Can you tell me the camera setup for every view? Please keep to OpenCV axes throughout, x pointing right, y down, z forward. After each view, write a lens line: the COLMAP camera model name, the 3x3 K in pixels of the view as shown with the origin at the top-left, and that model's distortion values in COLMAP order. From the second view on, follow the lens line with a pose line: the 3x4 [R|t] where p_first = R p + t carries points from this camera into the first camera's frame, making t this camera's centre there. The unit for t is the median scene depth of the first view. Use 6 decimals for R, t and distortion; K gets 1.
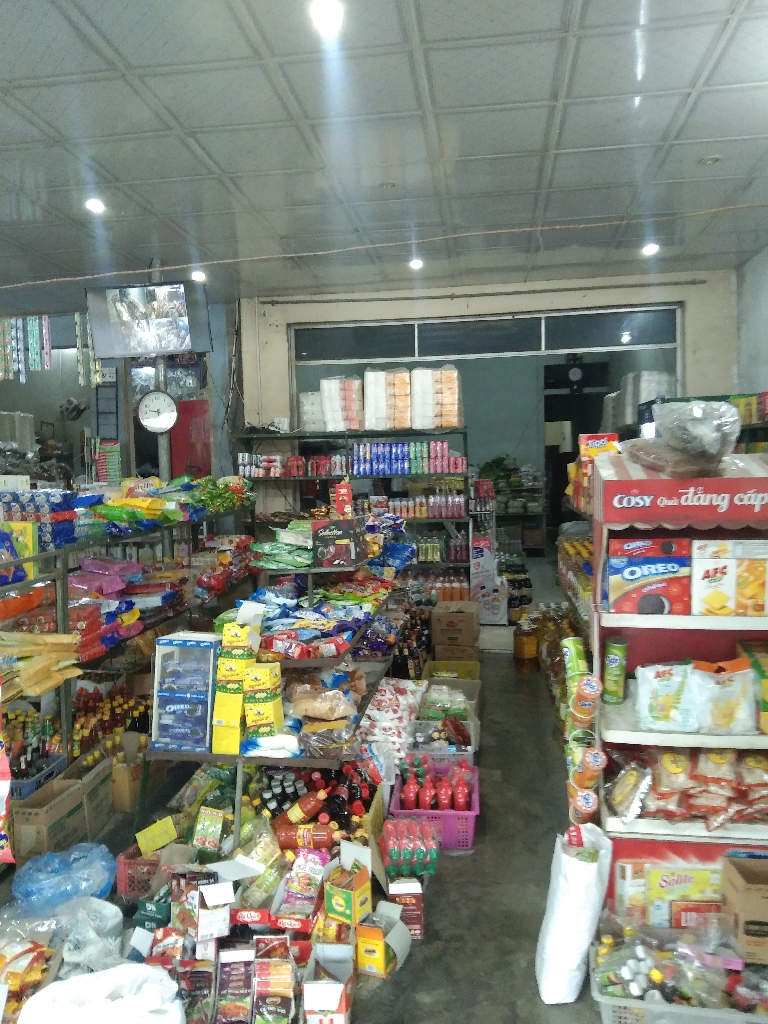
lens RADIAL K [[847.9, 0, 413.2], [0, 847.9, 527.8], [0, 0, 1]] dist [0.155990, -0.364067]
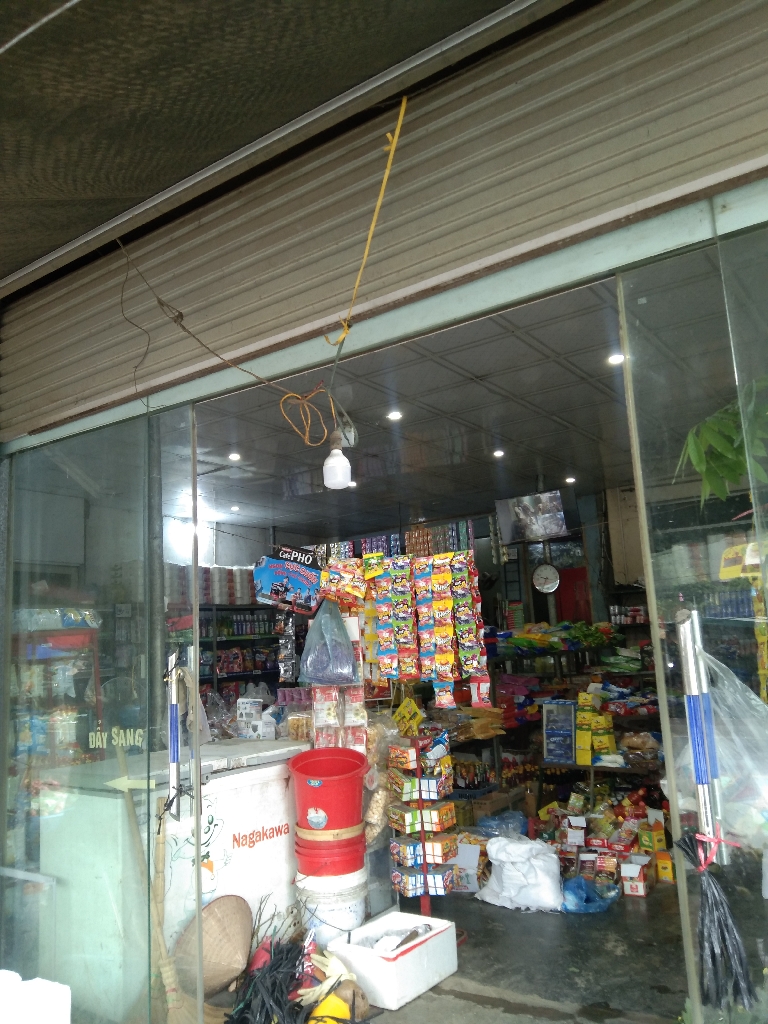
lens RADIAL K [[844.5, 0, 334.1], [0, 844.5, 497.3], [0, 0, 1]] dist [0.114304, -0.282462]
pose [[0.852920, -0.112707, -0.509730, 0.183848], [-0.006046, 0.974218, -0.225526, 0.073292], [0.522007, 0.195438, 0.830249, -0.513390]]
